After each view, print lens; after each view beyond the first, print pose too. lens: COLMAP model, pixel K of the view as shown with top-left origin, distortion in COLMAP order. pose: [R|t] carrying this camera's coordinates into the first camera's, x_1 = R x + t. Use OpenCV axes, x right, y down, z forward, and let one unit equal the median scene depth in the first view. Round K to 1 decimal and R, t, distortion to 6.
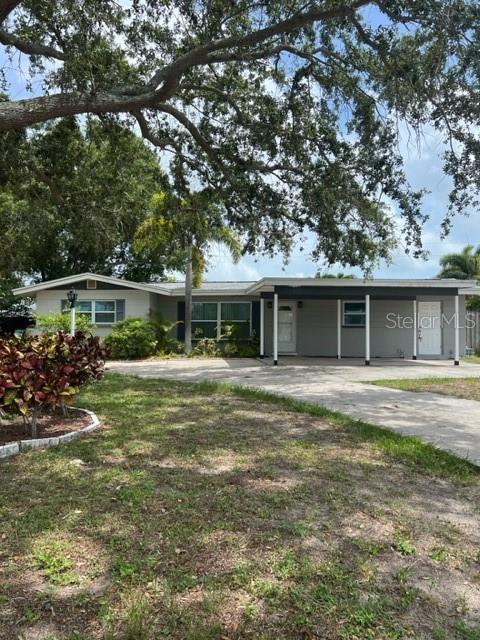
lens RADIAL K [[487.5, 0, 257.0], [0, 487.5, 318.3], [0, 0, 1]] dist [0.088462, -0.108346]
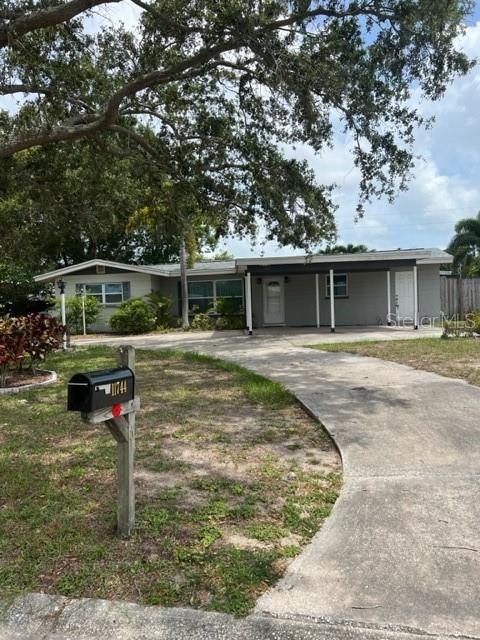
lens RADIAL K [[474.2, 0, 240.0], [0, 474.2, 320.0], [0, 0, 1]] dist [0.072978, 0.000564]
pose [[0.995599, -0.035761, -0.086622, 0.100107], [0.040720, 0.997590, 0.056170, -0.002254], [0.084405, -0.059450, 0.994656, -0.089952]]
